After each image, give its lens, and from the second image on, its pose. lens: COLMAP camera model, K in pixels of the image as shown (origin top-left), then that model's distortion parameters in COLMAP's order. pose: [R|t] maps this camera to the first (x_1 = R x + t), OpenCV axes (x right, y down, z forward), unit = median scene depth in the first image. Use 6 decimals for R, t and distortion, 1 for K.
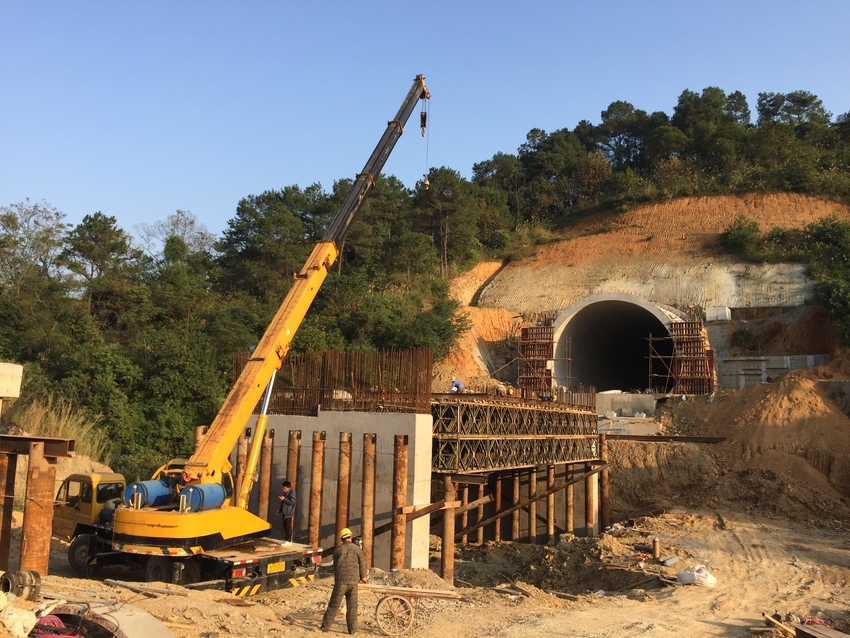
lens RADIAL K [[715.7, 0, 425.0], [0, 715.7, 319.0], [0, 0, 1]] dist [0.082729, -0.145765]
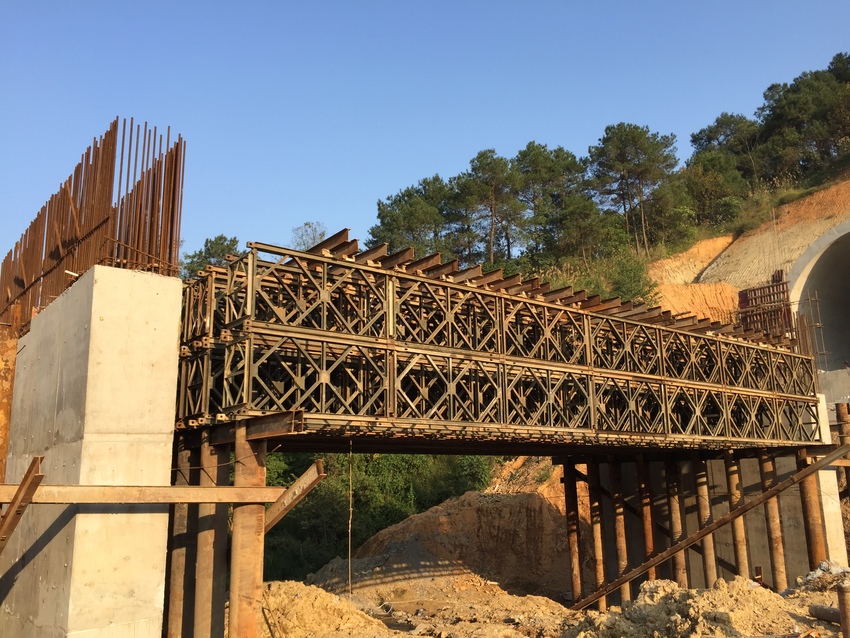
lens RADIAL K [[715.7, 0, 425.0], [0, 715.7, 319.0], [0, 0, 1]] dist [0.082729, -0.145765]
pose [[0.920141, -0.132217, -0.368591, 0.097302], [0.098393, 0.989139, -0.109187, 0.072625], [0.379025, 0.064200, 0.923157, 0.223170]]
